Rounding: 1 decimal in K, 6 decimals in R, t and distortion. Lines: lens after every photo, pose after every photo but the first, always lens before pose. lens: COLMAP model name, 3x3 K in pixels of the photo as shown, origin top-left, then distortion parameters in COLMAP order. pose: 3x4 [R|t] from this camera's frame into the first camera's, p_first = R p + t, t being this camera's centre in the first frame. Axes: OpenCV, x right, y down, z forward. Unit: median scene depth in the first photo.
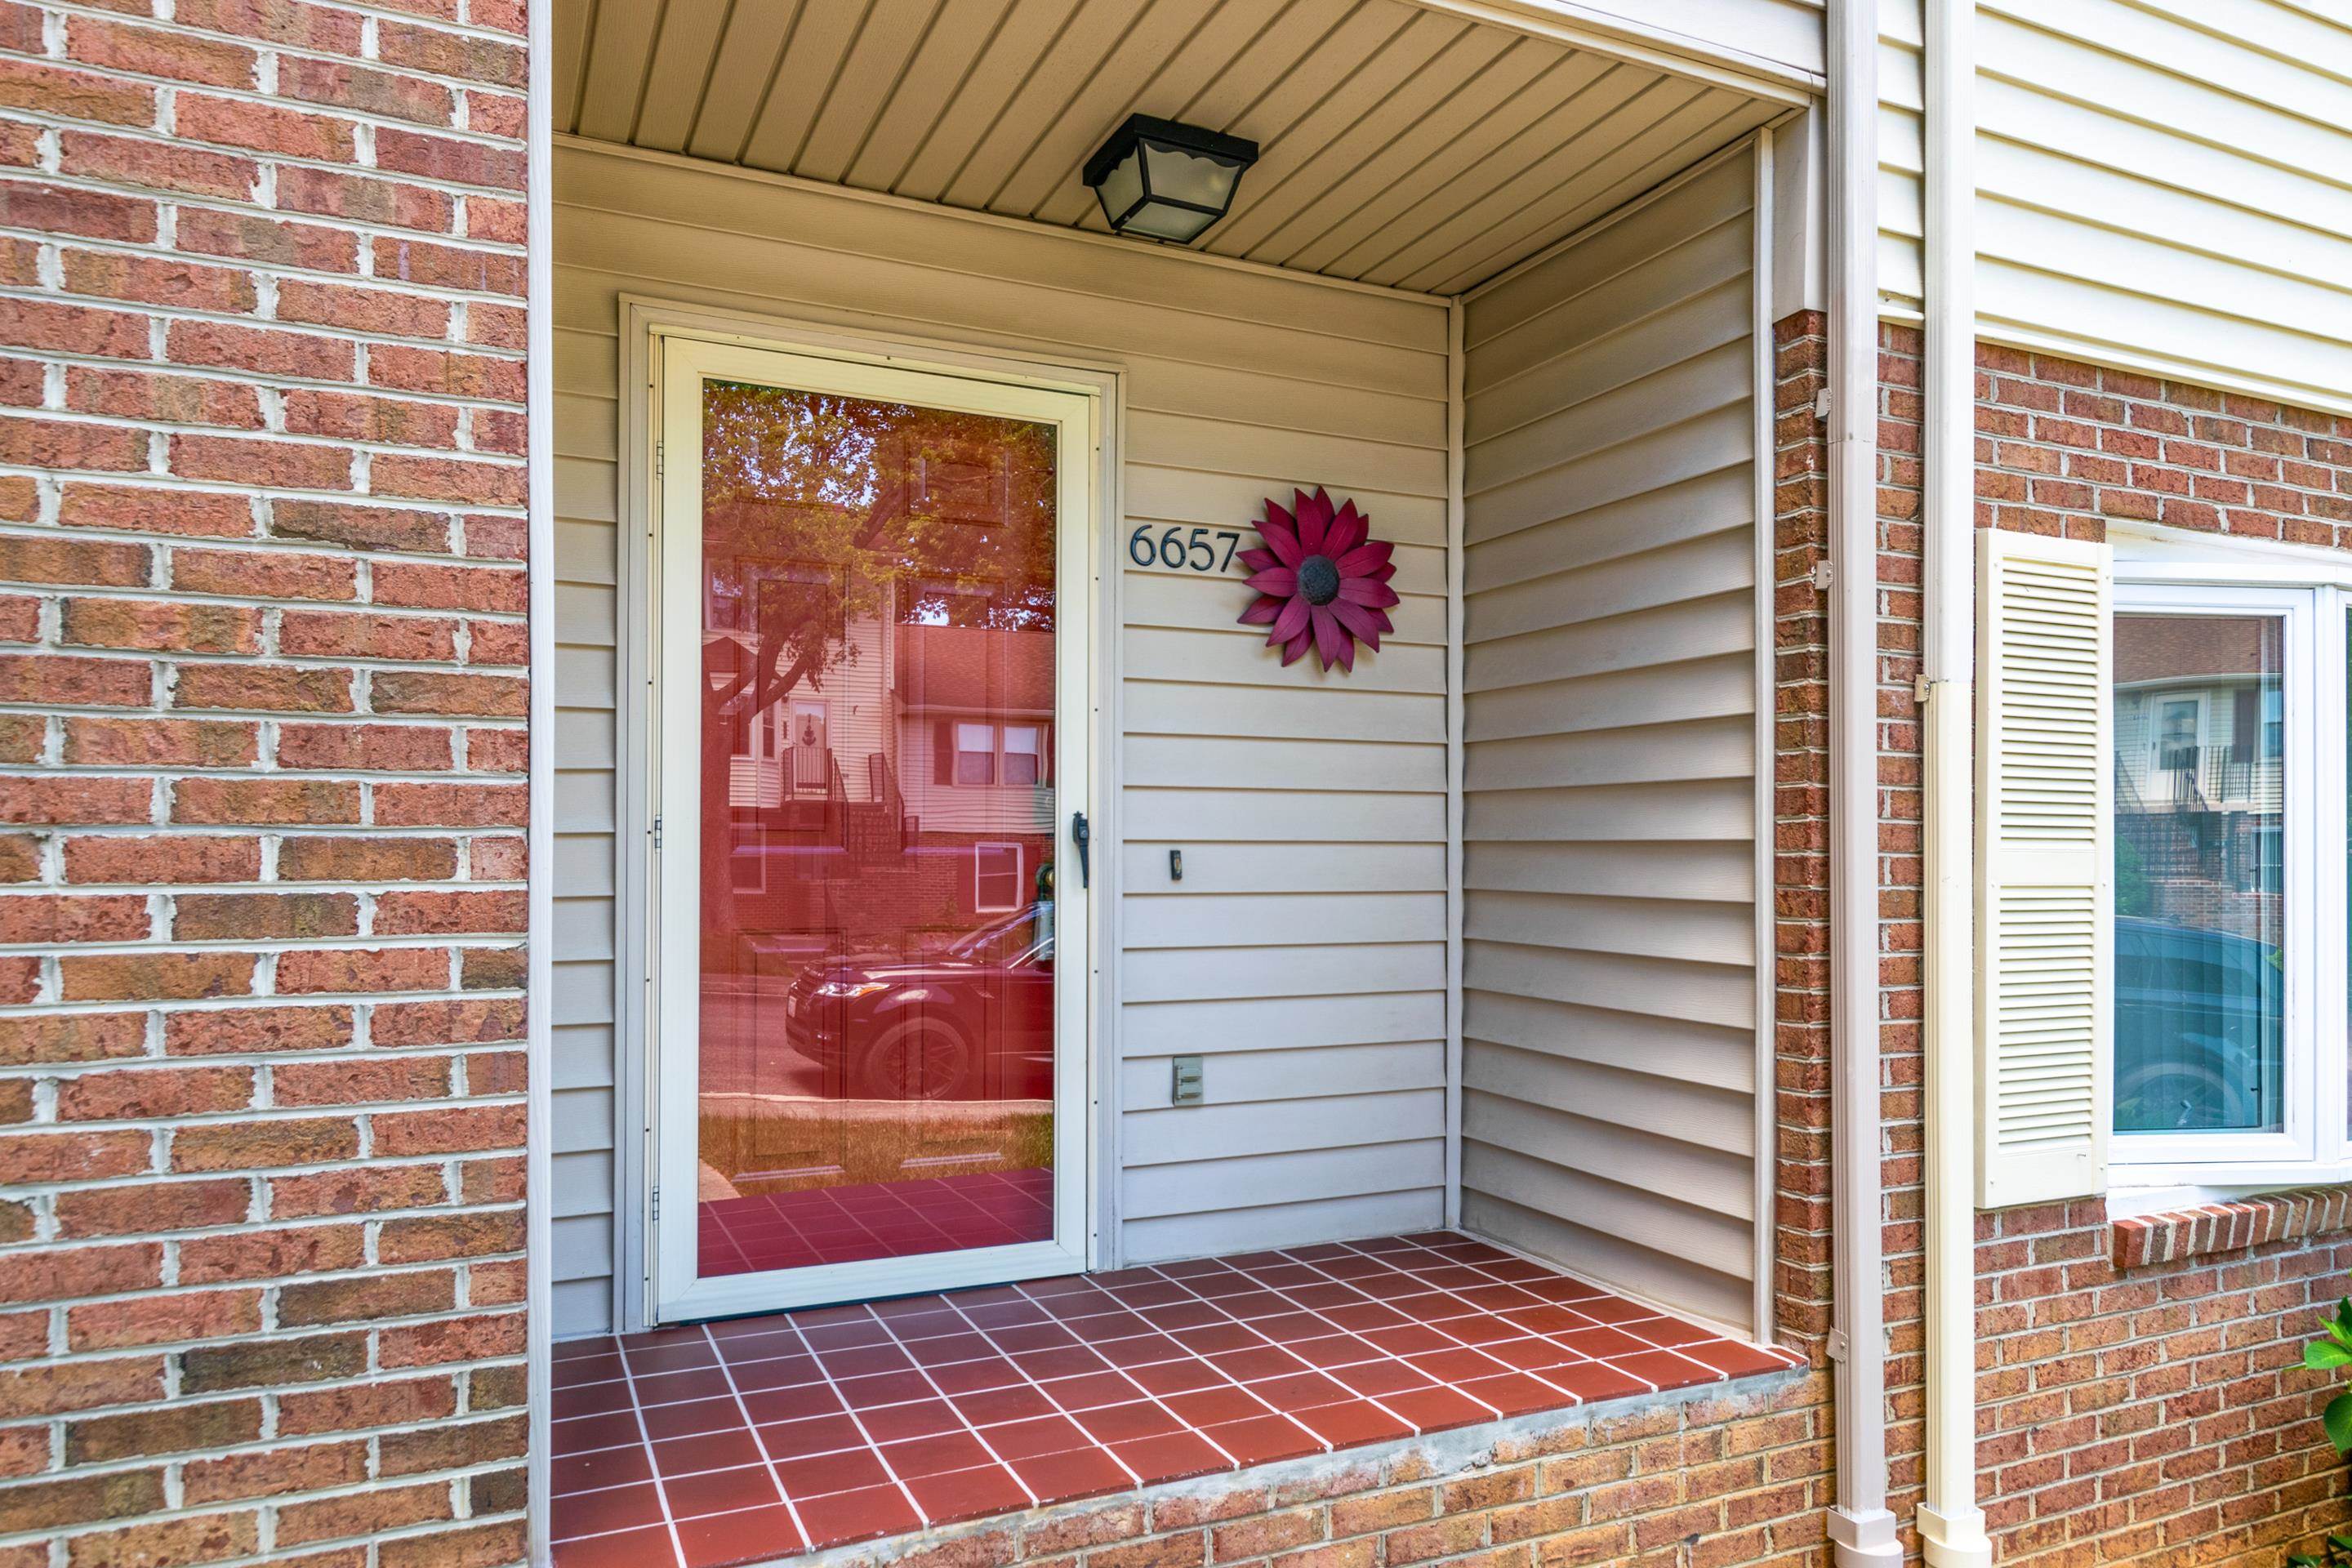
lens RADIAL K [[1472.5, 0, 1174.0], [0, 1472.5, 835.6], [0, 0, 1]] dist [0.004655, -0.000709]
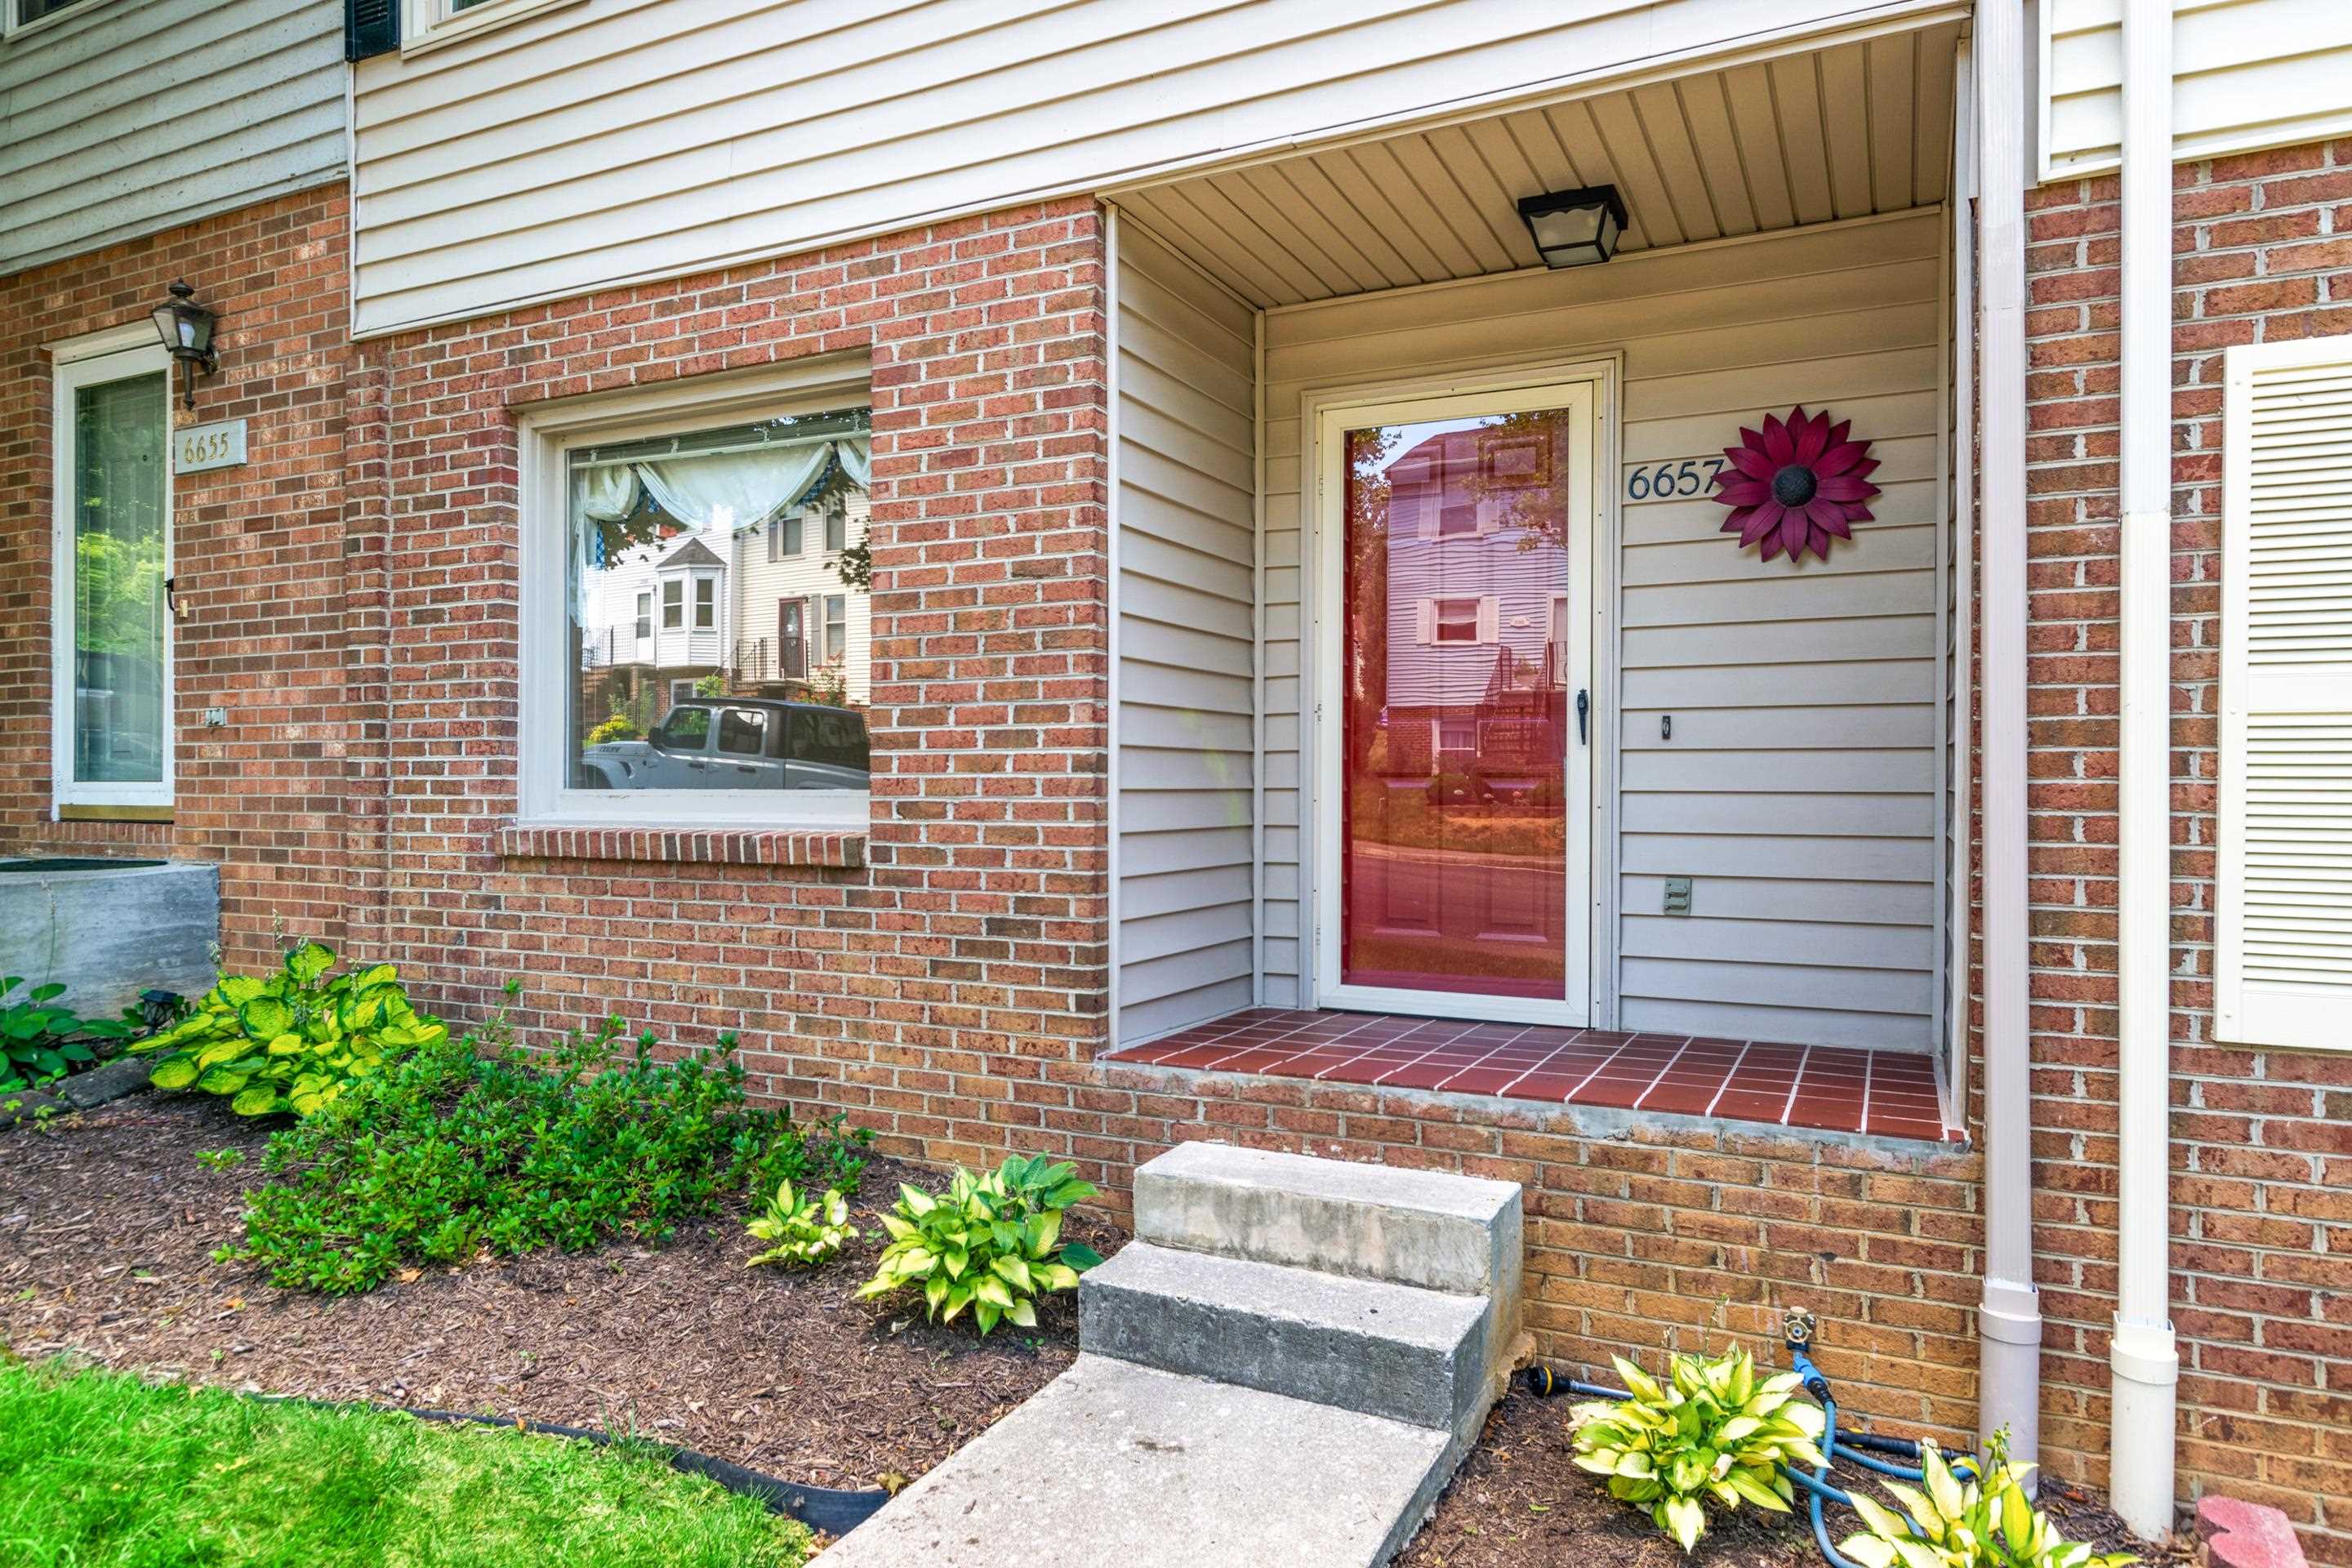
lens RADIAL K [[1452.7, 0, 1176.0], [0, 1452.7, 784.0], [0, 0, 1]] dist [0.003717, 0.000857]
pose [[0.616700, 0.002020, -0.787196, 1.102698], [0.002670, 0.999986, 0.004657, 0.093403], [0.787194, -0.004973, 0.616685, -0.181157]]
